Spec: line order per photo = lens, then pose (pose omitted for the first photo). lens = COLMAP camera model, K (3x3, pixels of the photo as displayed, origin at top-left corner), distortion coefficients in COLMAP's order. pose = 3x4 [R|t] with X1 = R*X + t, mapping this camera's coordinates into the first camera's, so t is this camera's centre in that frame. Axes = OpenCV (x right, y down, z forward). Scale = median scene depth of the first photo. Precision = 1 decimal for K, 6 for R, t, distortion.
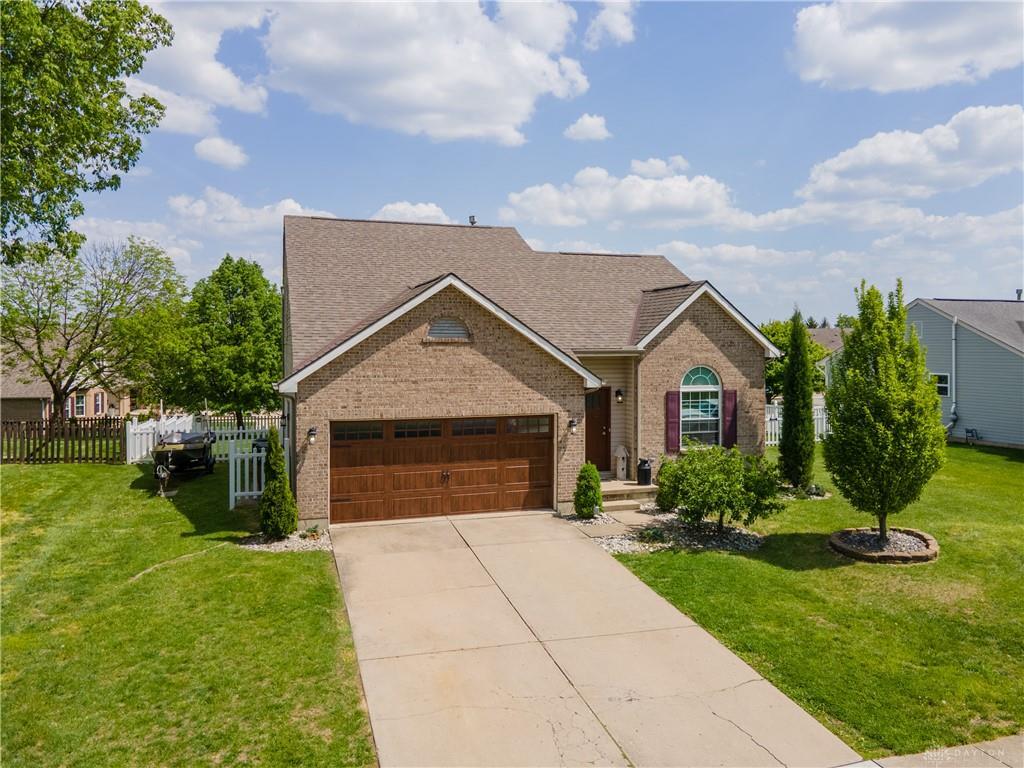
lens RADIAL K [[690.8, 0, 483.2], [0, 690.8, 381.1], [0, 0, 1]] dist [0.024575, 0.004265]
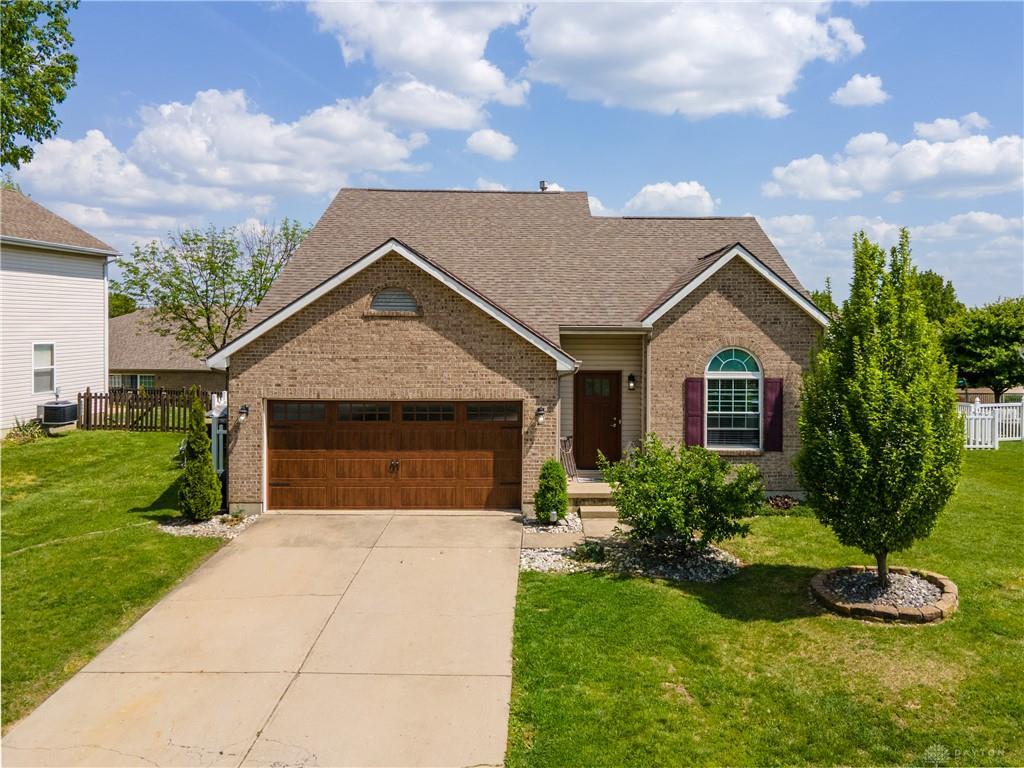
lens RADIAL K [[709.0, 0, 529.7], [0, 709.0, 362.9], [0, 0, 1]] dist [0.025112, 0.002914]
pose [[0.966277, 0.020114, -0.256718, 0.352625], [-0.020416, 0.999790, 0.001488, -0.000385], [0.256694, 0.003804, 0.966485, 0.155724]]
